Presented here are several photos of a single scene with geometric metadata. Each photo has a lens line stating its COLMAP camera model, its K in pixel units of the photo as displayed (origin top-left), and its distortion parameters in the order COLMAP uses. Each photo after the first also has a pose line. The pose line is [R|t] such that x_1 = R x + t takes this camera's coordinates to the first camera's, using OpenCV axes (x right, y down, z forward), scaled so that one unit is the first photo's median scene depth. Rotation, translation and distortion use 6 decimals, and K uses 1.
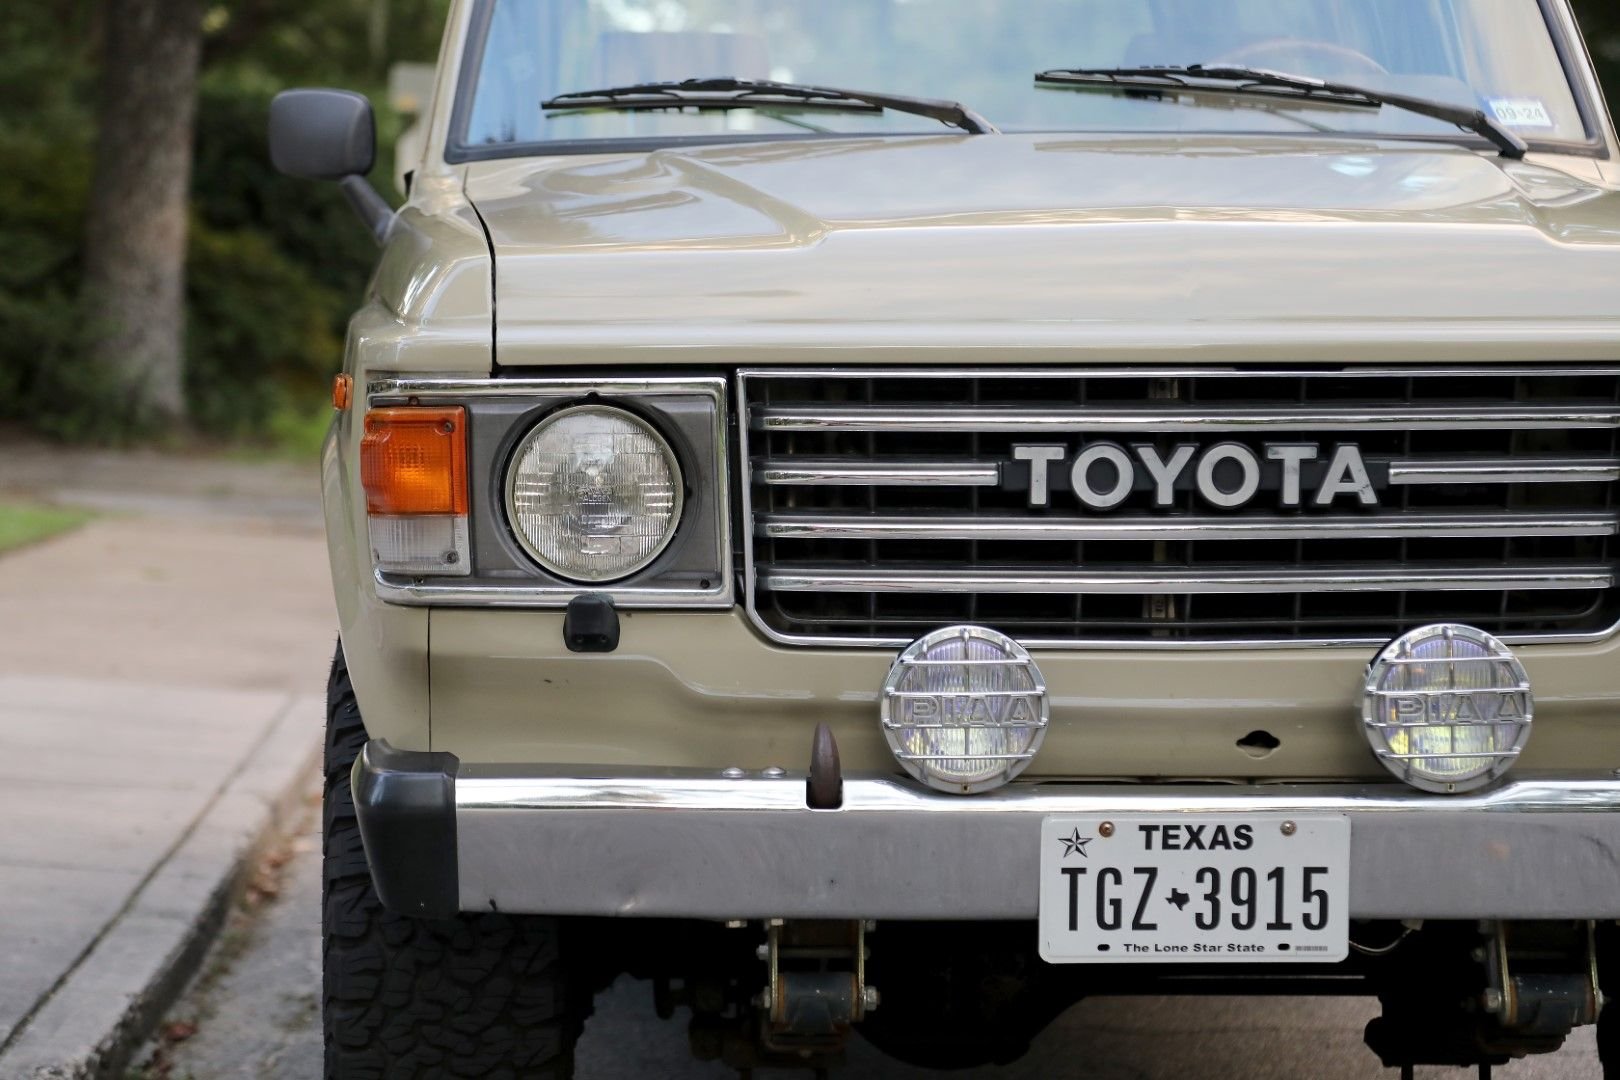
lens RADIAL K [[4362.0, 0, 805.1], [0, 4362.0, 552.8], [0, 0, 1]] dist [0.619201, 0.000000]
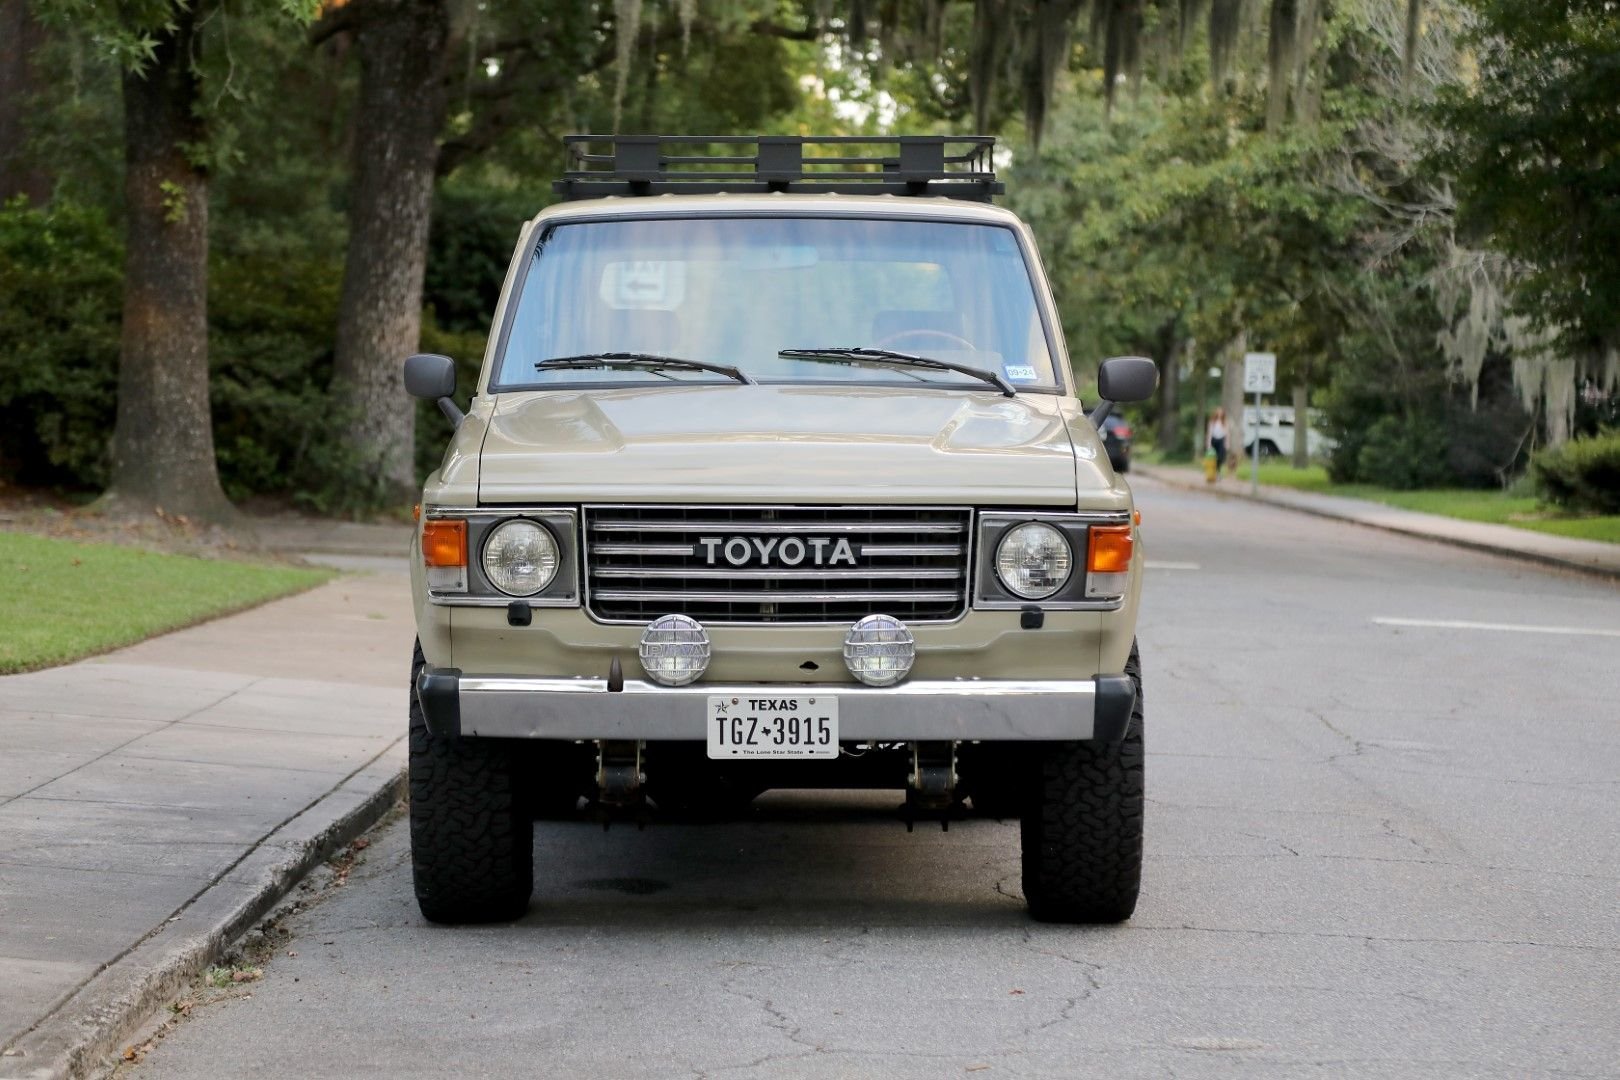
lens RADIAL K [[4362.0, 0, 815.4], [0, 4362.0, 553.4], [0, 0, 1]] dist [0.619201, 0.000000]
pose [[0.998552, 0.005121, -0.053542, 0.232535], [-0.005910, 0.999876, -0.014599, 0.017239], [0.053460, 0.014895, 0.998459, -1.313919]]
